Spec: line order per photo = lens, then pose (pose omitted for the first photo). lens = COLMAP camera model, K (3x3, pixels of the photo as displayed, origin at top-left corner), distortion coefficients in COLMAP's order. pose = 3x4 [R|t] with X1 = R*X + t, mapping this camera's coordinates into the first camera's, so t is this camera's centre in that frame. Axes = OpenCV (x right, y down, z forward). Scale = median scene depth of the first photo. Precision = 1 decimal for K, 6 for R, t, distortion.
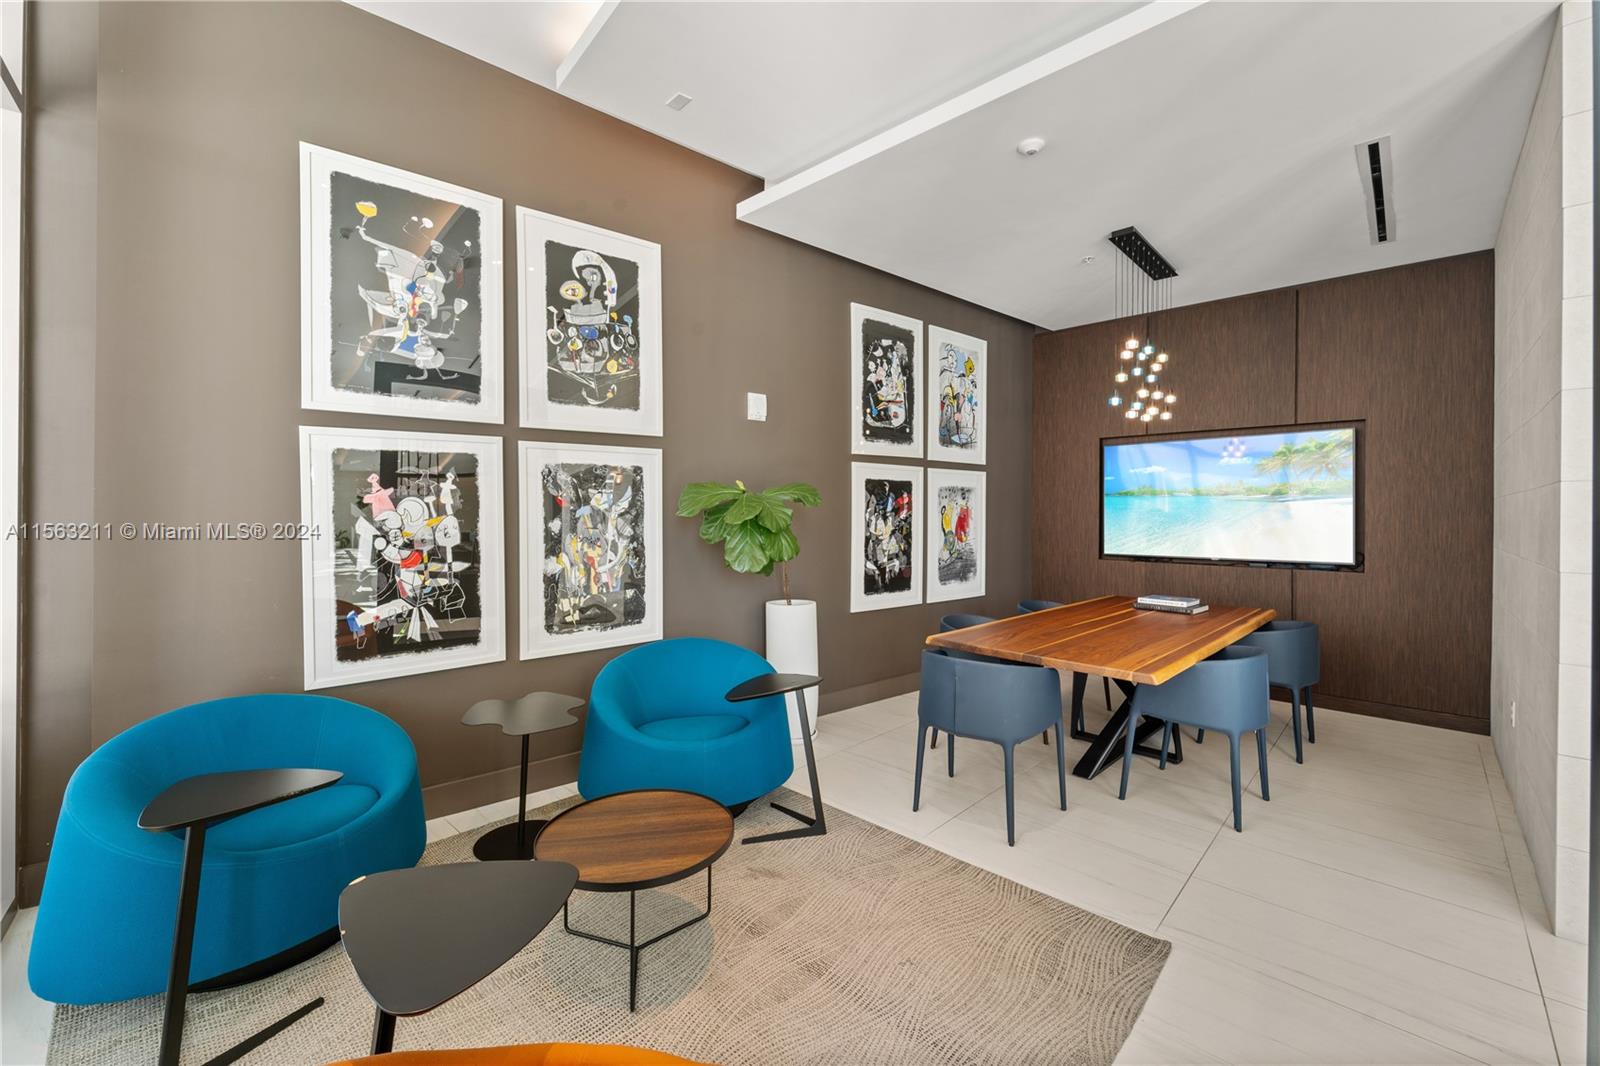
lens RADIAL K [[655.5, 0, 806.6], [0, 655.5, 521.3], [0, 0, 1]] dist [-0.001269, -0.000467]
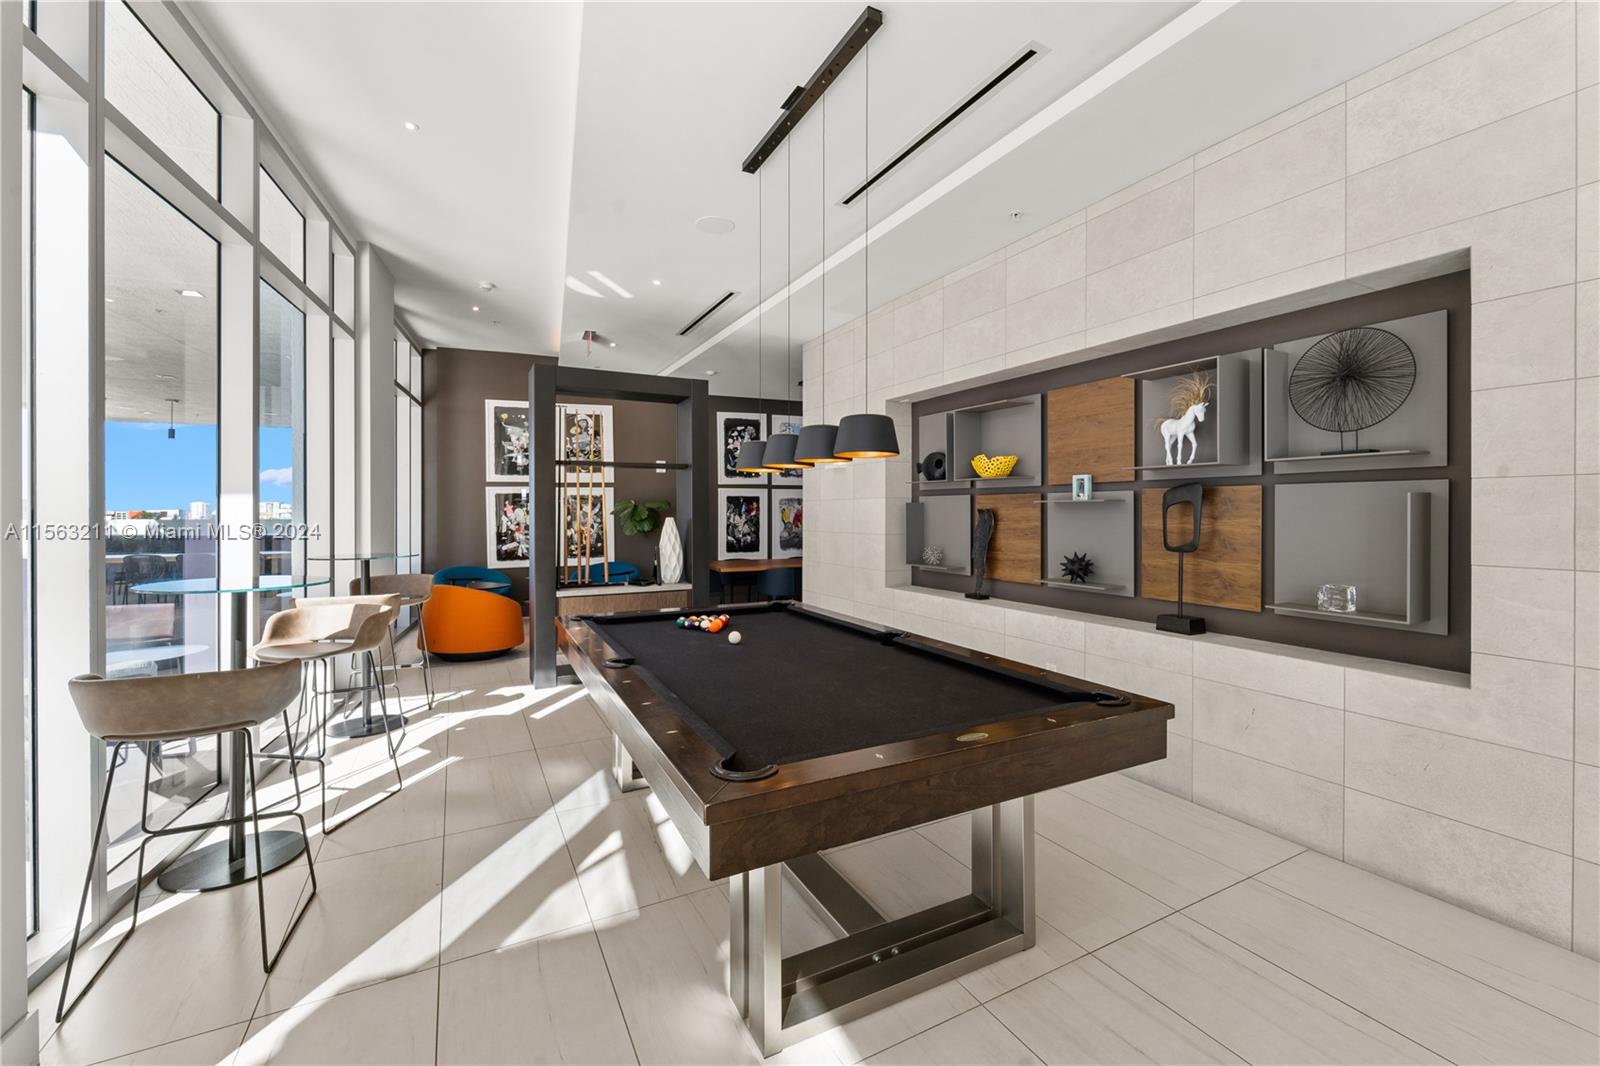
lens RADIAL K [[655.5, 0, 793.8], [0, 655.5, 526.0], [0, 0, 1]] dist [-0.001269, -0.000467]
pose [[0.955703, 0.011190, -0.294119, 0.894433], [-0.005195, 0.999763, 0.021156, -0.015321], [0.294286, -0.018691, 0.955535, -0.904661]]
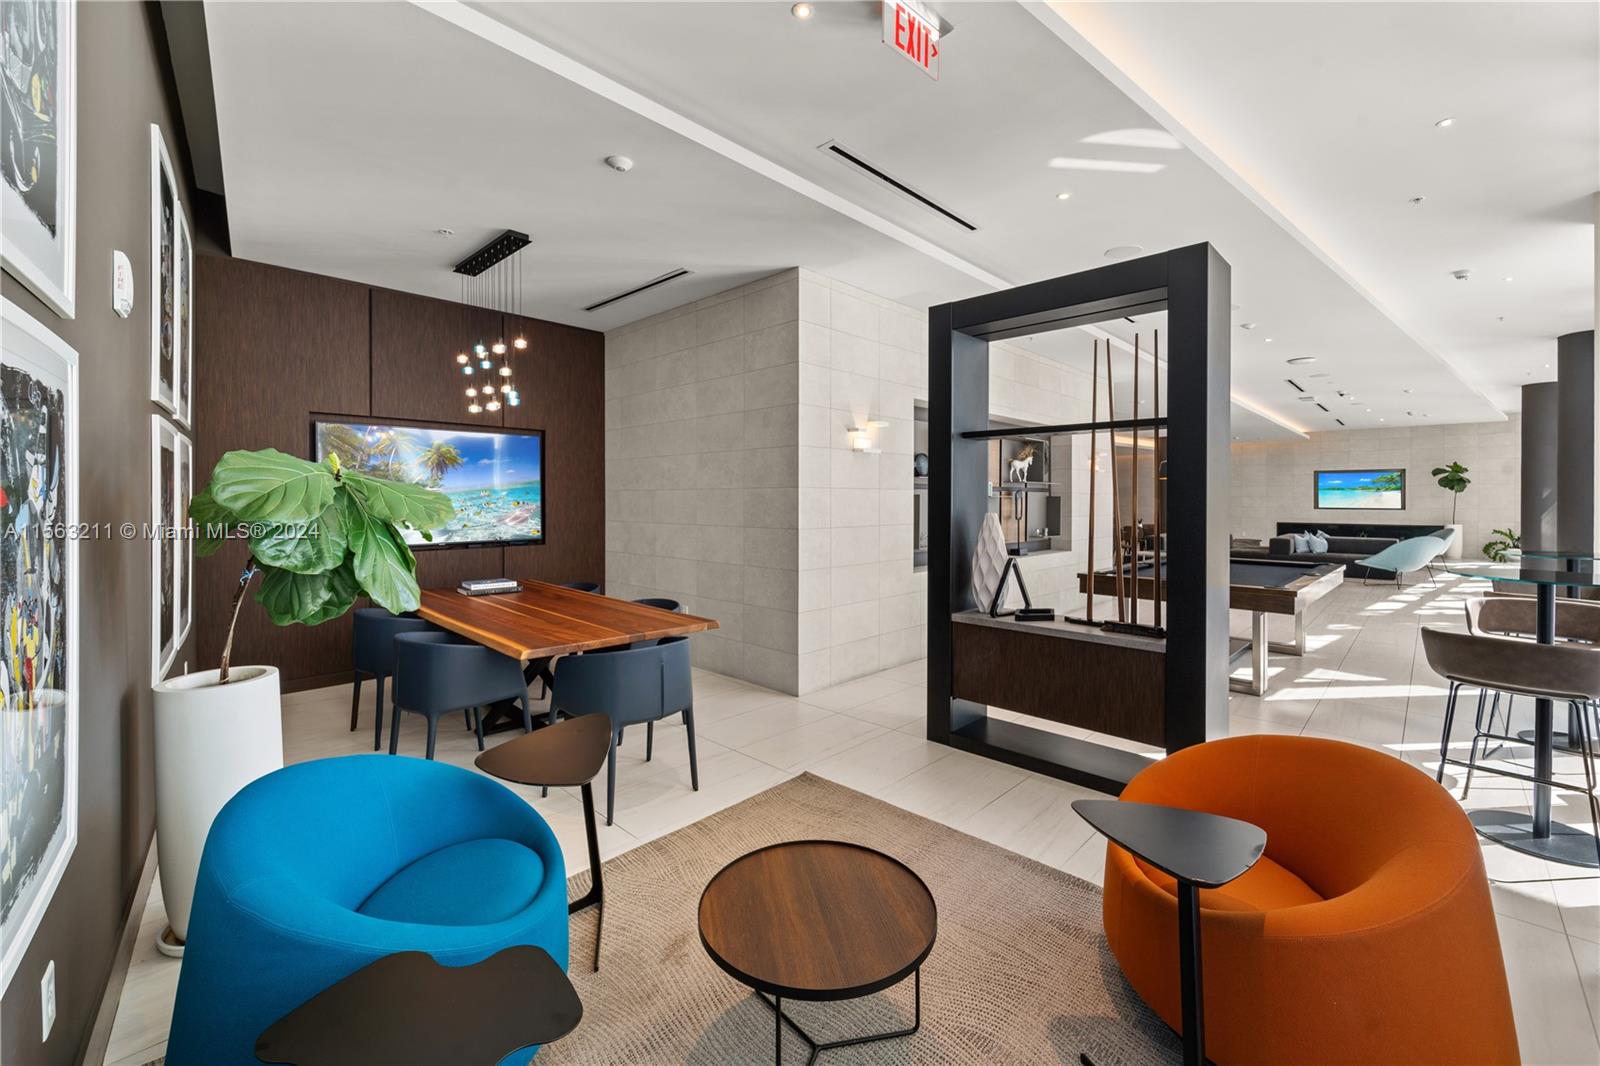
lens RADIAL K [[595.2, 0, 858.9], [0, 595.2, 499.9], [0, 0, 1]] dist [-0.003281, -0.000208]
pose [[-0.004646, 0.000334, 0.999989, -2.540469], [0.008255, 0.999966, -0.000295, -0.054738], [-0.999955, 0.008253, -0.004648, 2.450750]]
